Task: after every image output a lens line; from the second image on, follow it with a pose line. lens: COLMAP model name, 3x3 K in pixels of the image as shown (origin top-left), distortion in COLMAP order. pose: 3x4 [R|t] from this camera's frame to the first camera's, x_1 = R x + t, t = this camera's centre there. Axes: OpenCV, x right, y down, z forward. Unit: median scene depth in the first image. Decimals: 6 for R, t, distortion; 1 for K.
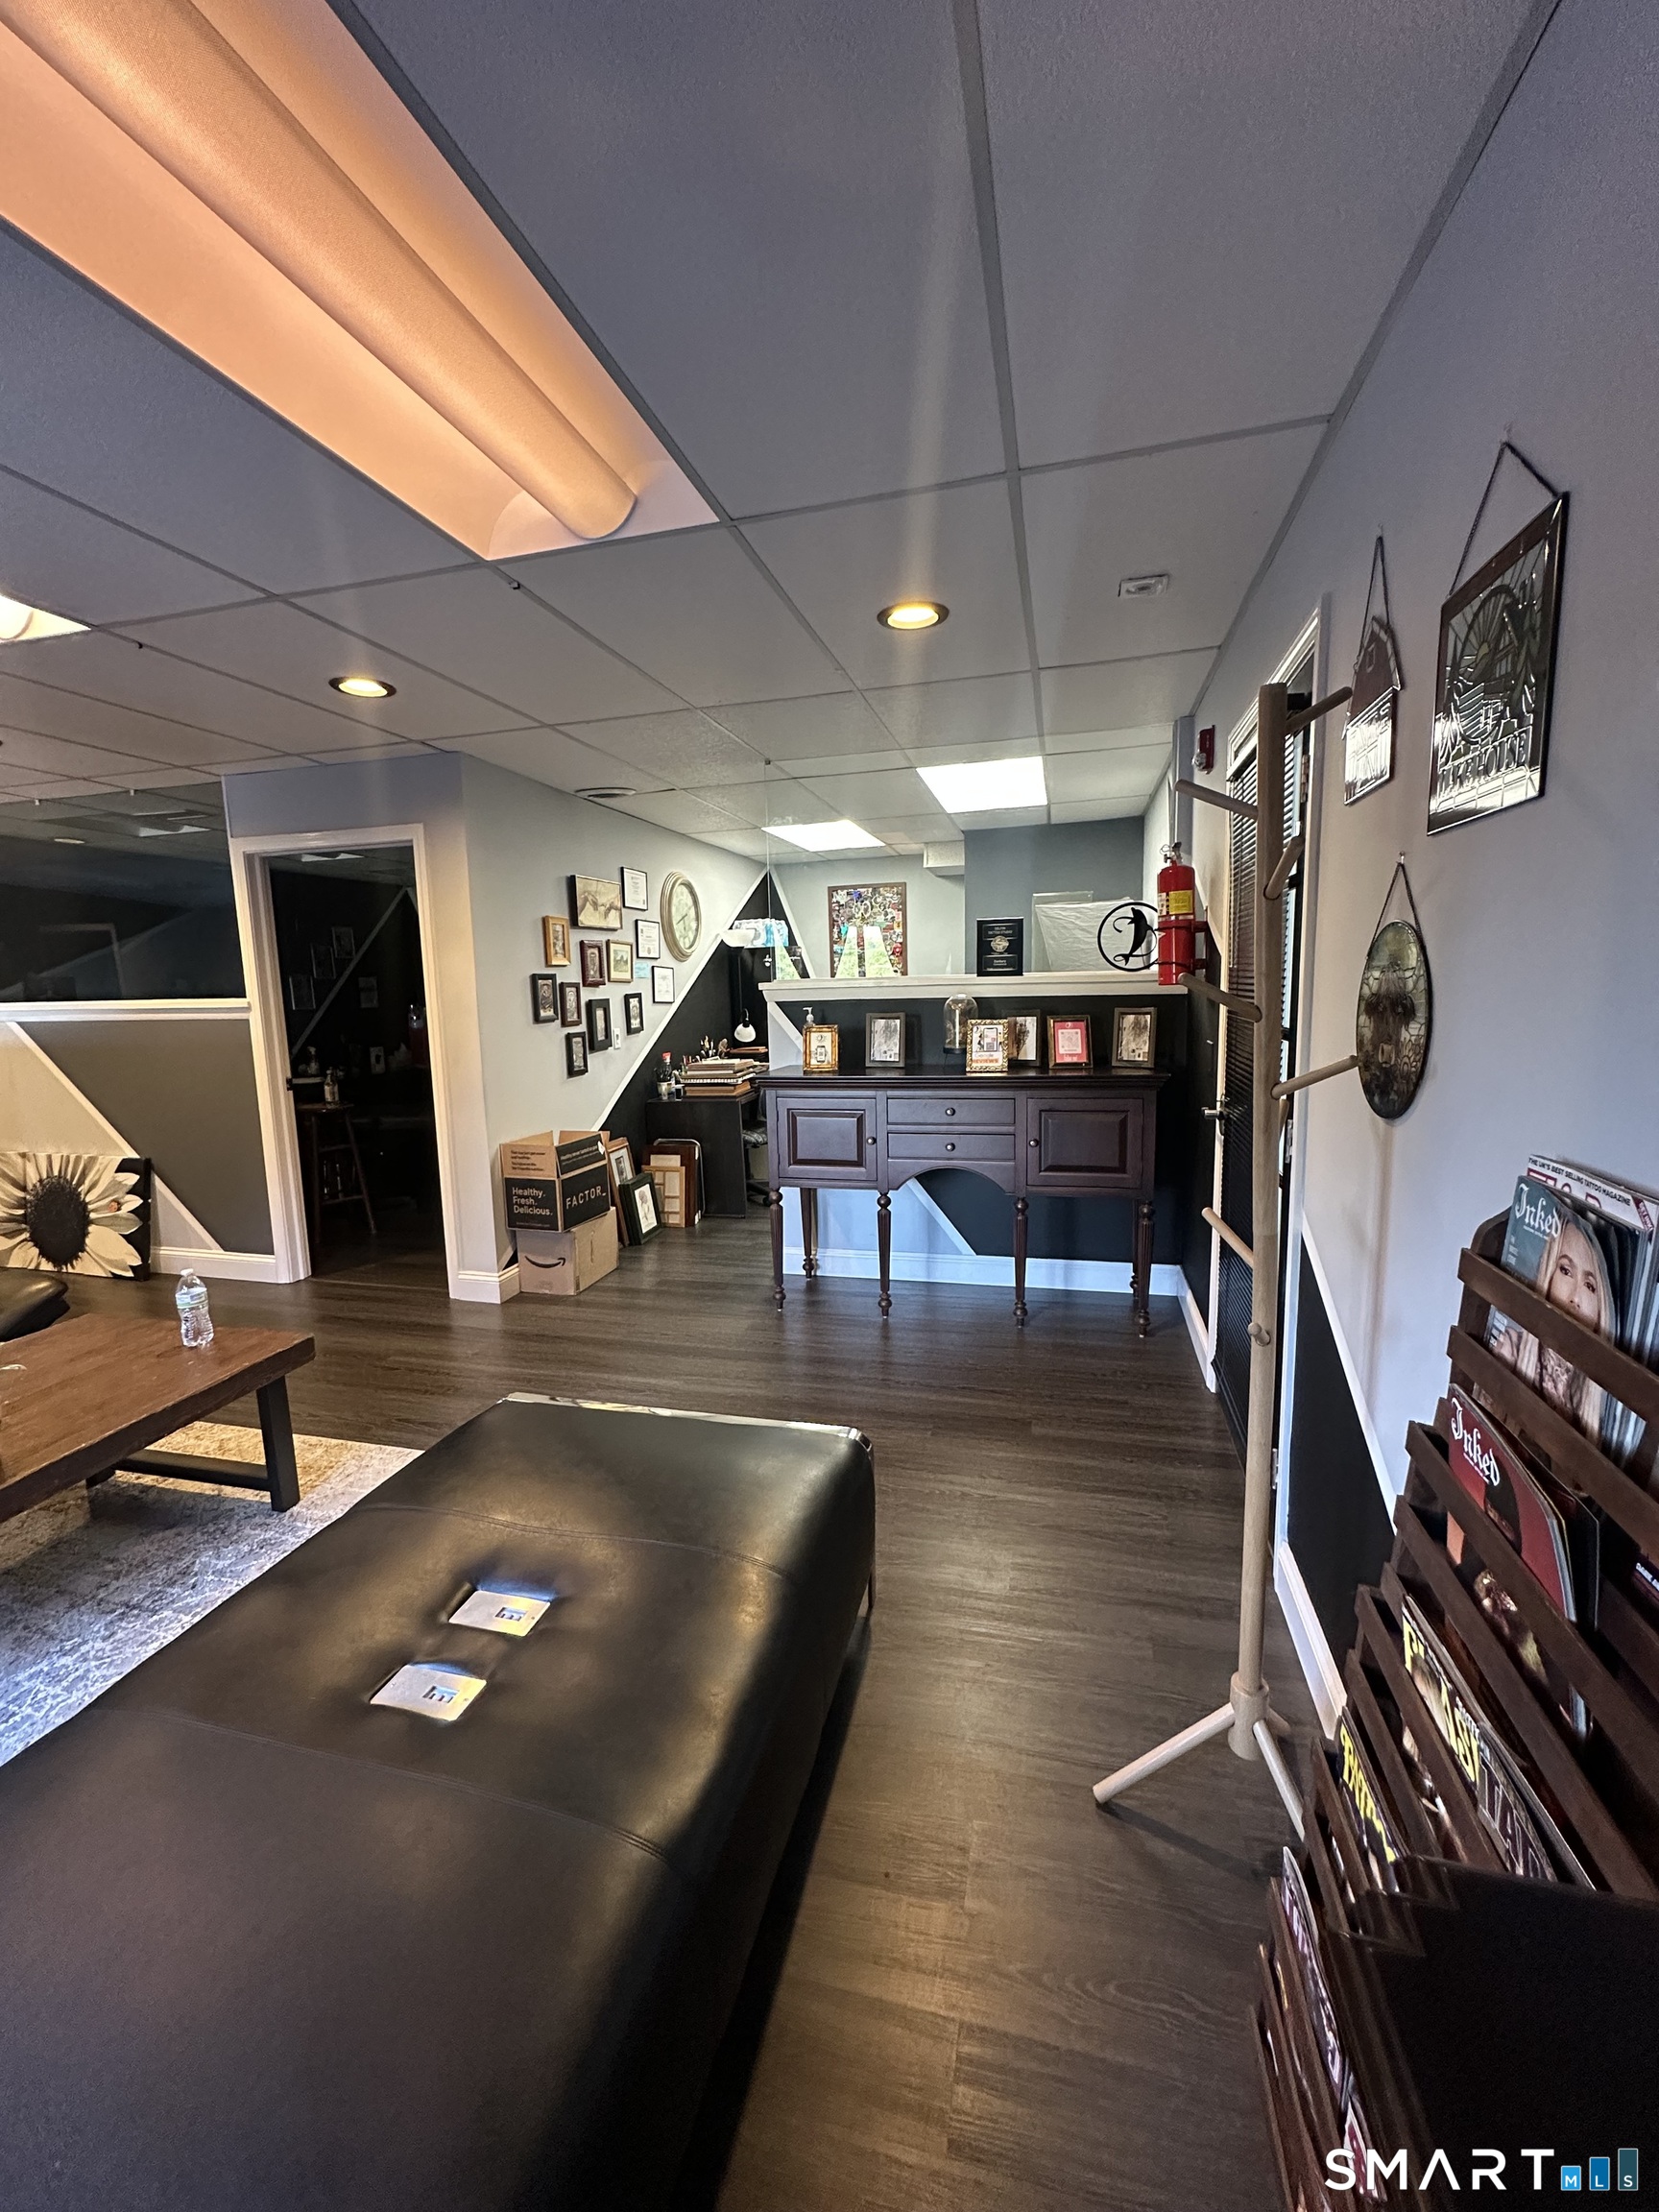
lens RADIAL K [[887.5, 0, 828.7], [0, 887.5, 1101.8], [0, 0, 1]] dist [-0.005584, 0.001414]
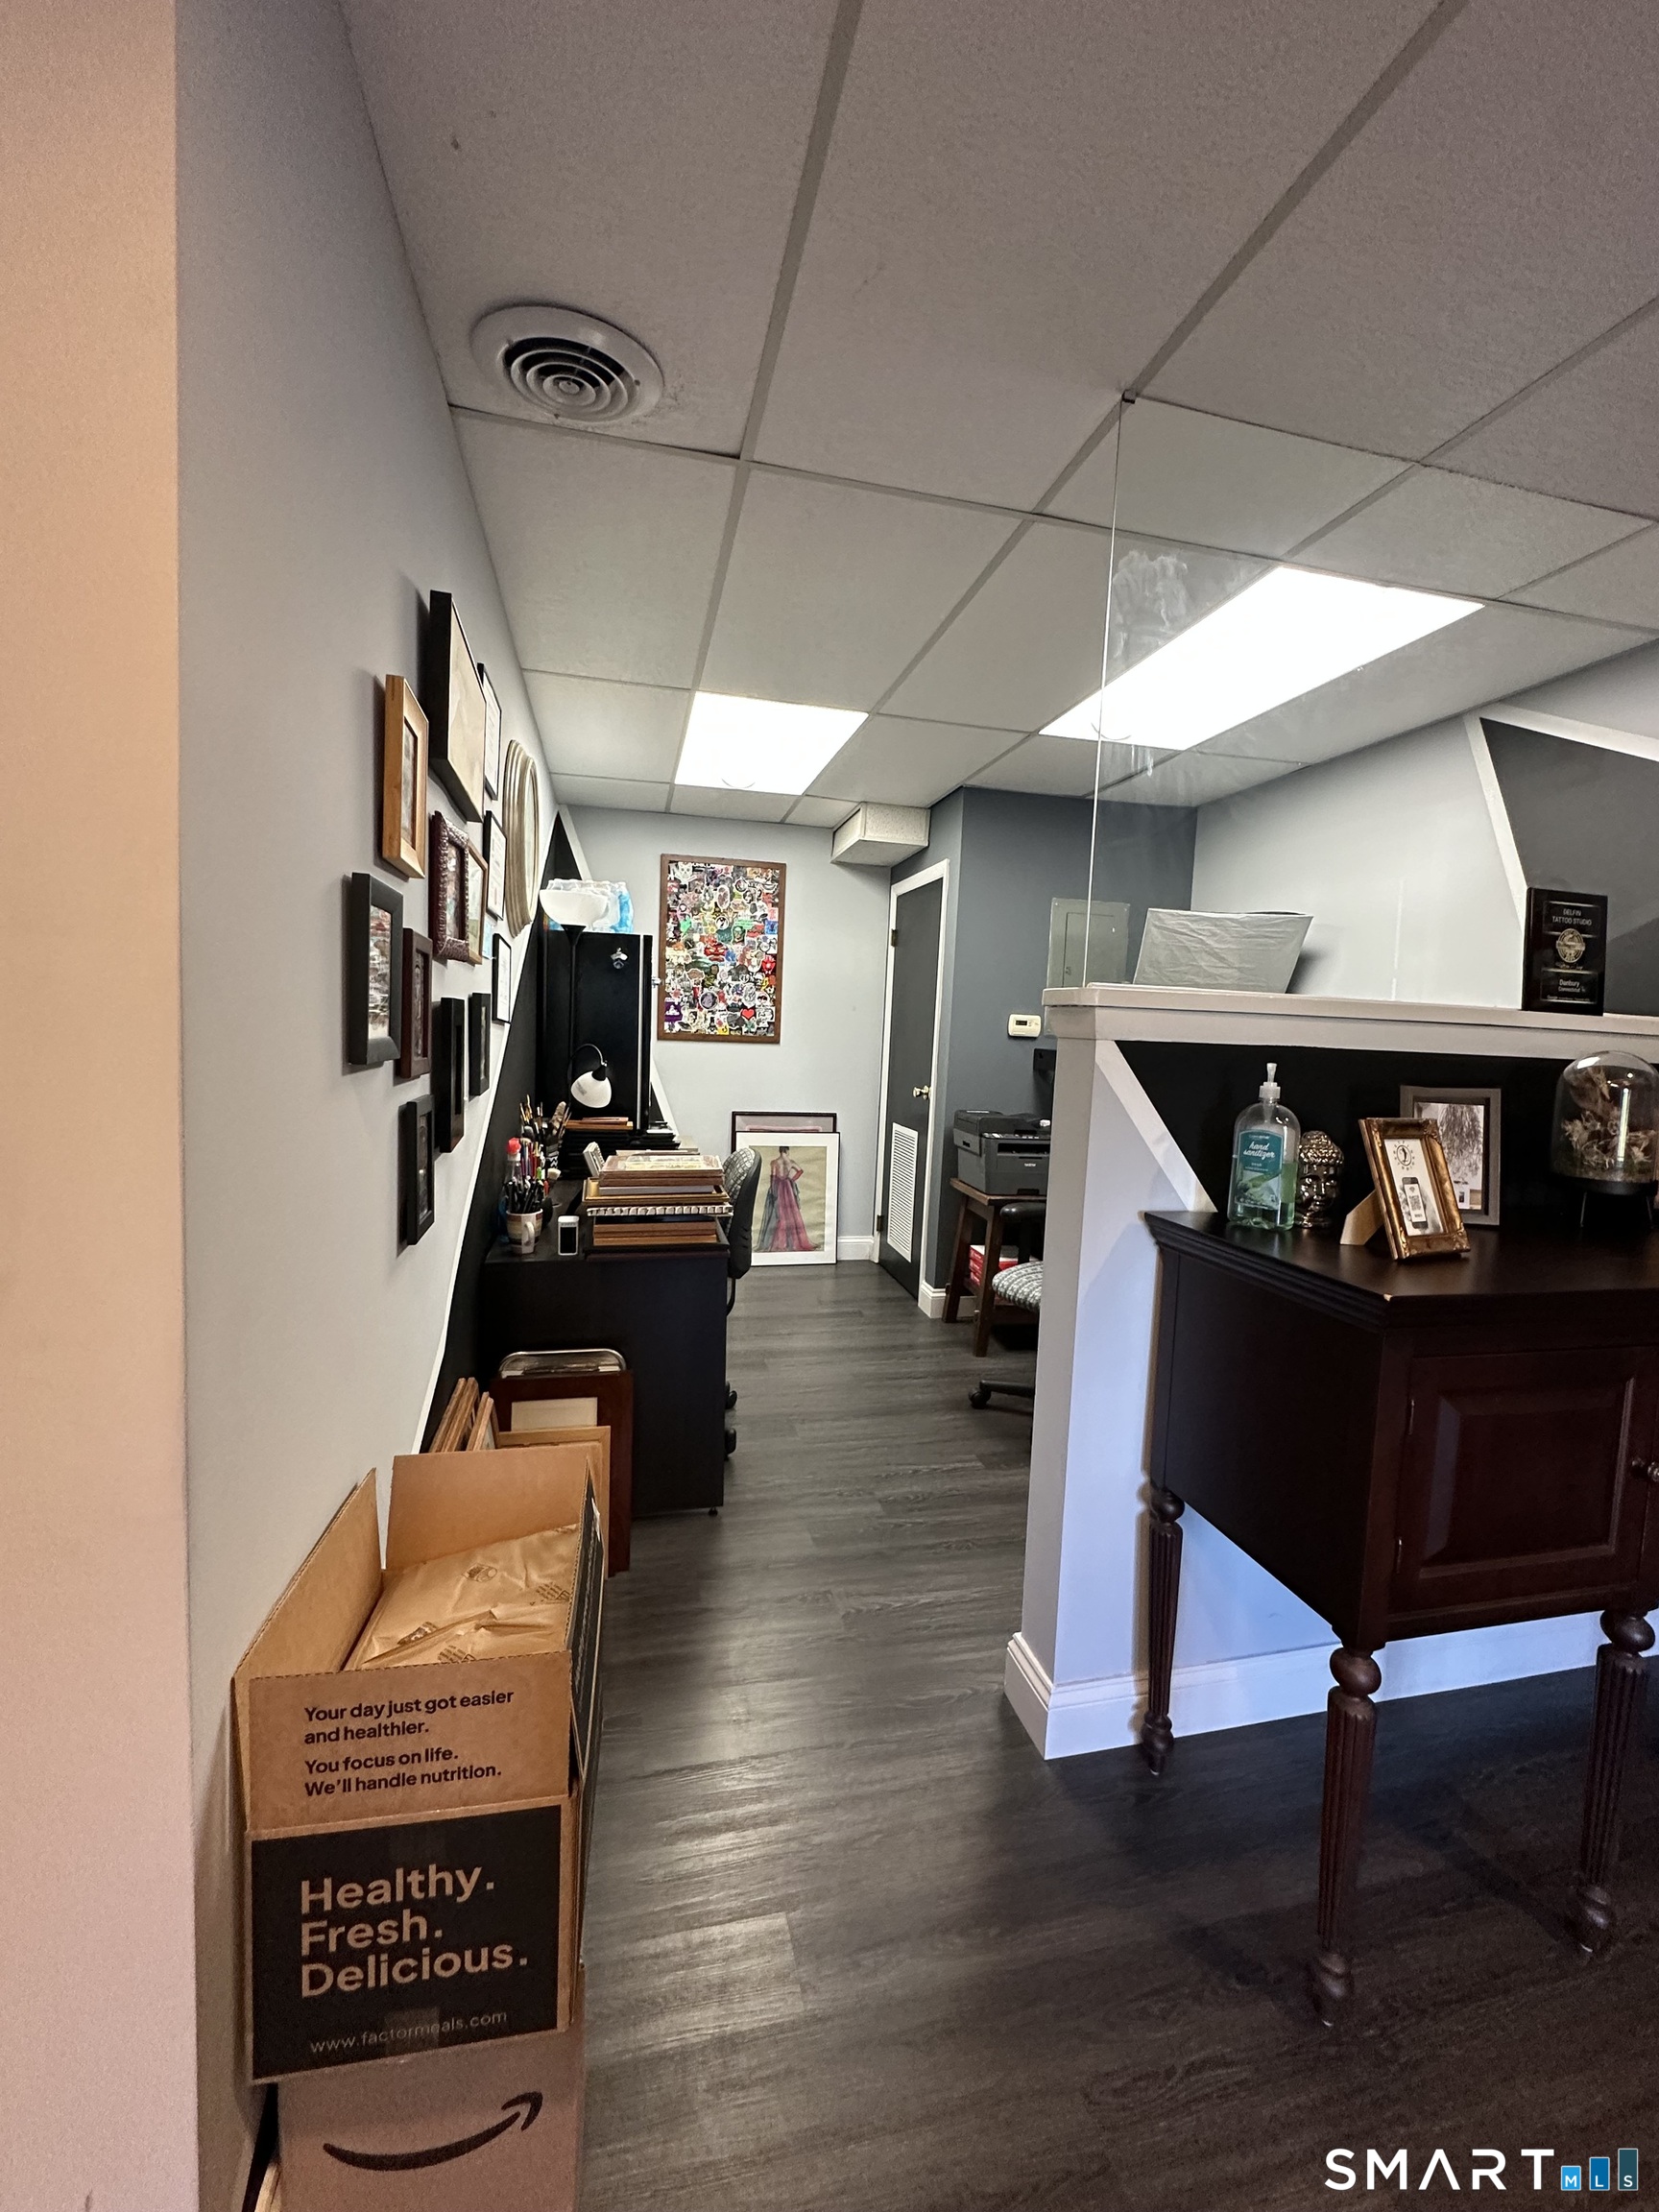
lens RADIAL K [[887.5, 0, 828.7], [0, 887.5, 1101.8], [0, 0, 1]] dist [-0.005584, 0.001414]
pose [[0.879368, 0.024366, 0.475519, -0.315857], [-0.000493, 0.998736, -0.050266, -0.064213], [-0.476142, 0.043968, 0.878268, 0.682621]]
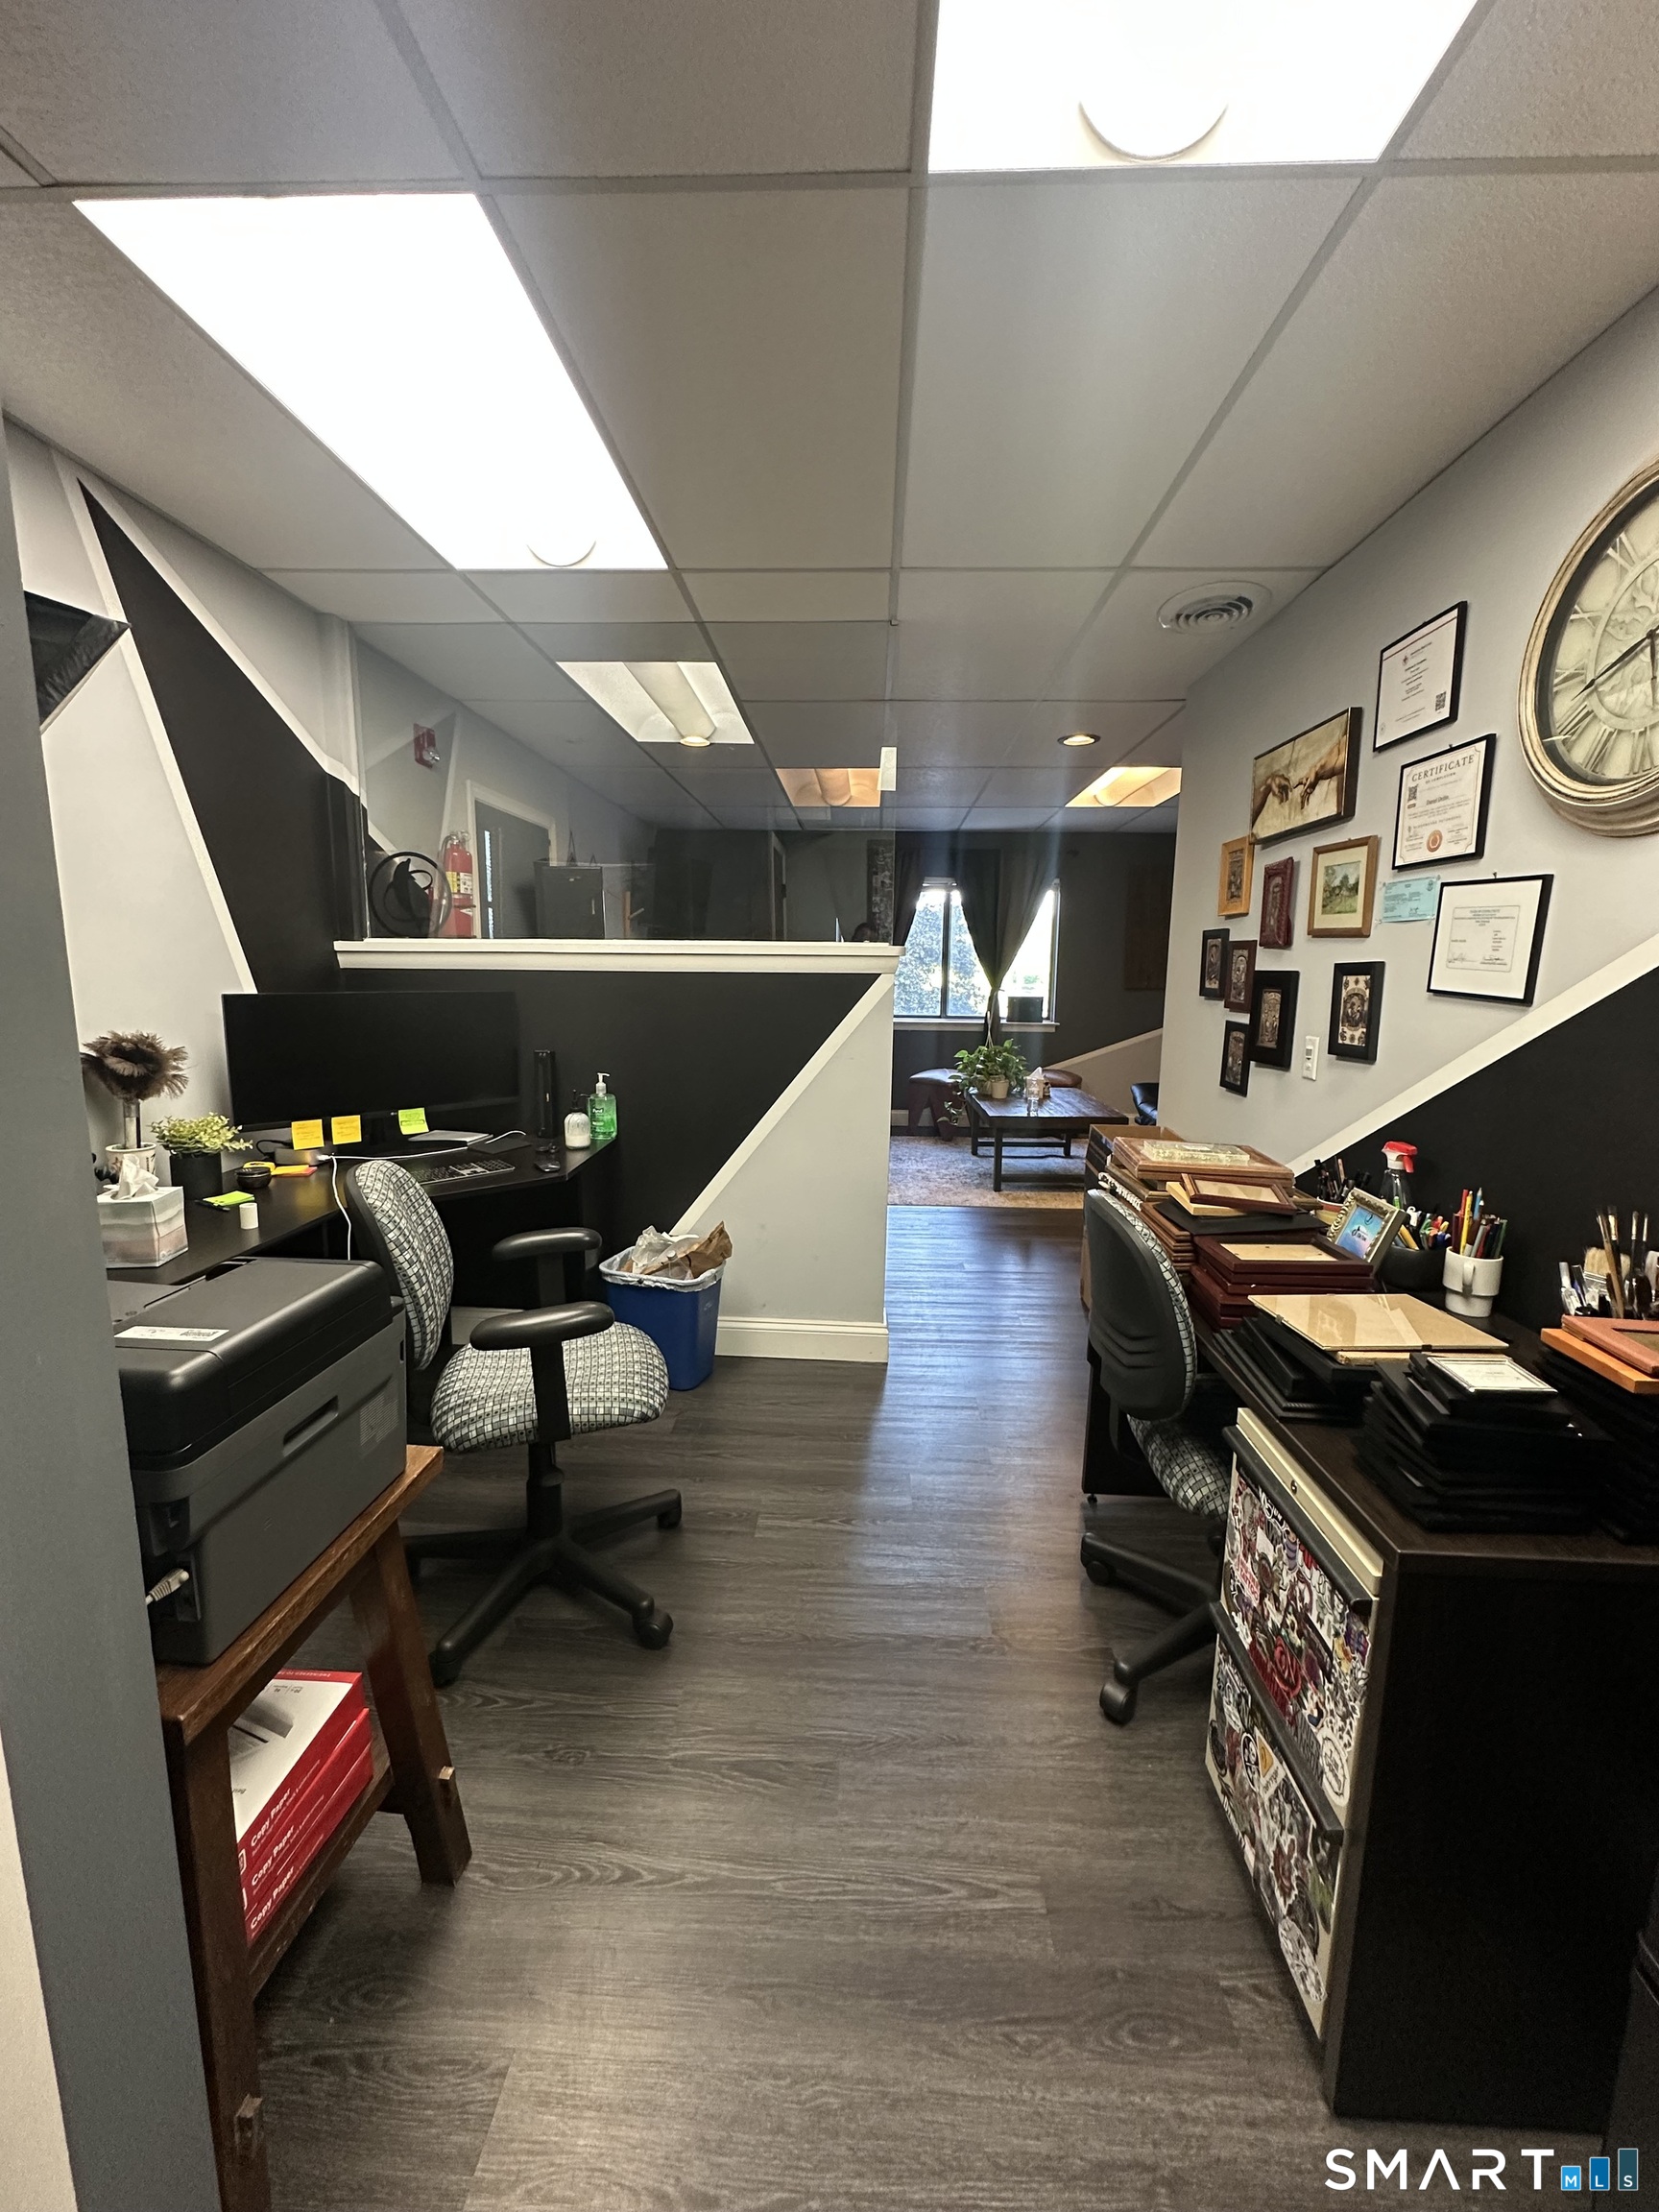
lens RADIAL K [[887.5, 0, 828.7], [0, 887.5, 1101.8], [0, 0, 1]] dist [-0.005584, 0.001414]
pose [[-0.976309, 0.049049, -0.210749, 0.128111], [-0.013621, 0.958106, 0.286090, -0.203838], [0.215952, 0.282183, -0.934739, 1.575283]]
